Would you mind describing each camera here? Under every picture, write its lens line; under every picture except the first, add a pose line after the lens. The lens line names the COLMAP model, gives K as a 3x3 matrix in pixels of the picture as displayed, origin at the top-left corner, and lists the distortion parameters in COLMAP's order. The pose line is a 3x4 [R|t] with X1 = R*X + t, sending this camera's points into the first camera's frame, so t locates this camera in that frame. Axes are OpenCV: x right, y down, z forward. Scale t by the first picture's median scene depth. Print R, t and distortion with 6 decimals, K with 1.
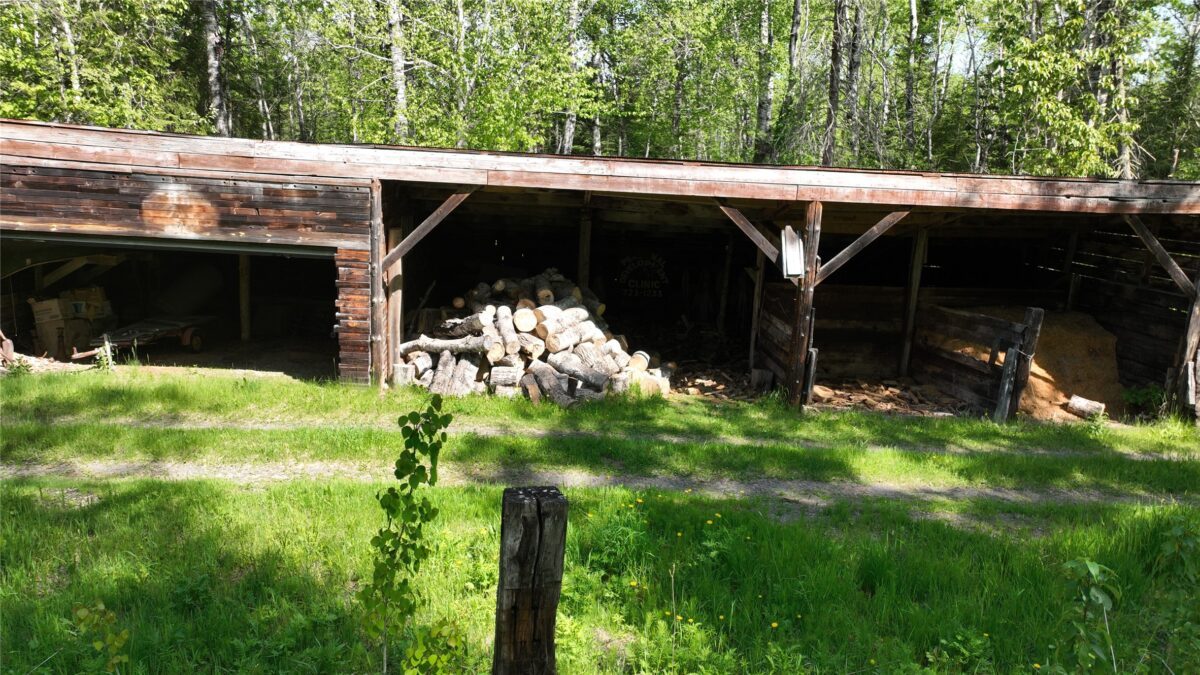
lens RADIAL K [[843.2, 0, 600.0], [0, 843.2, 337.5], [0, 0, 1]] dist [-0.003218, 0.022905]
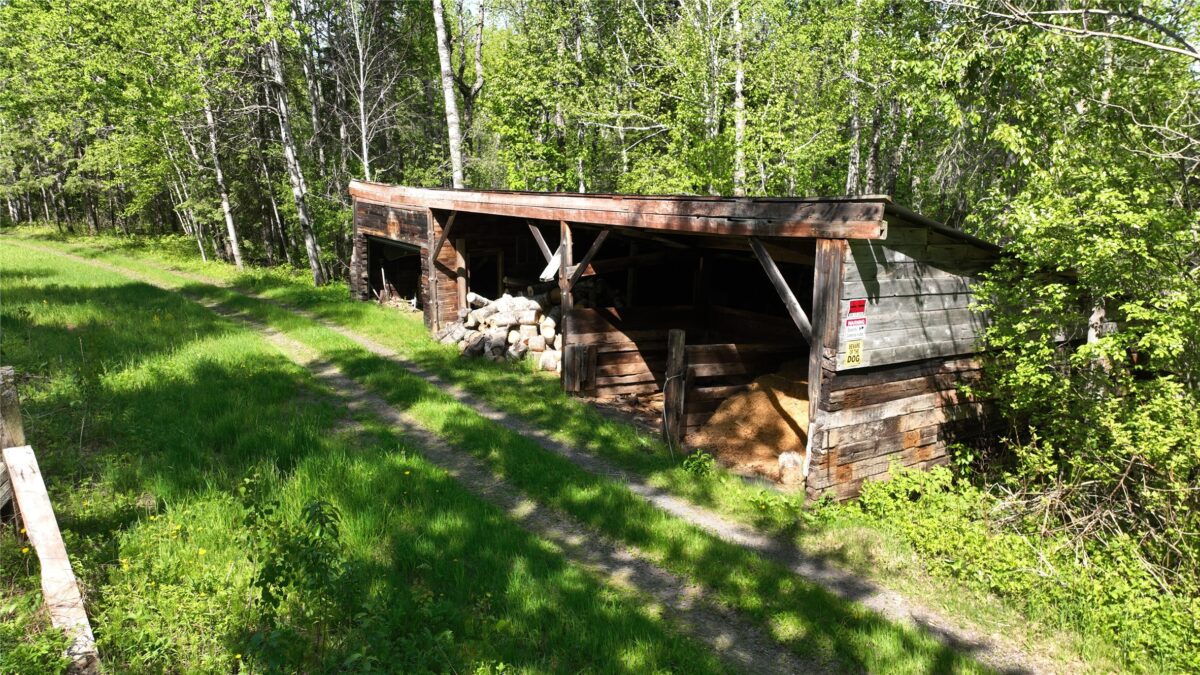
lens RADIAL K [[843.2, 0, 600.0], [0, 843.2, 337.5], [0, 0, 1]] dist [-0.003218, 0.022905]
pose [[0.499535, 0.118393, -0.858166, 1.343623], [-0.158604, 0.986372, 0.043758, -0.055263], [0.851651, 0.114250, 0.511505, 0.428956]]
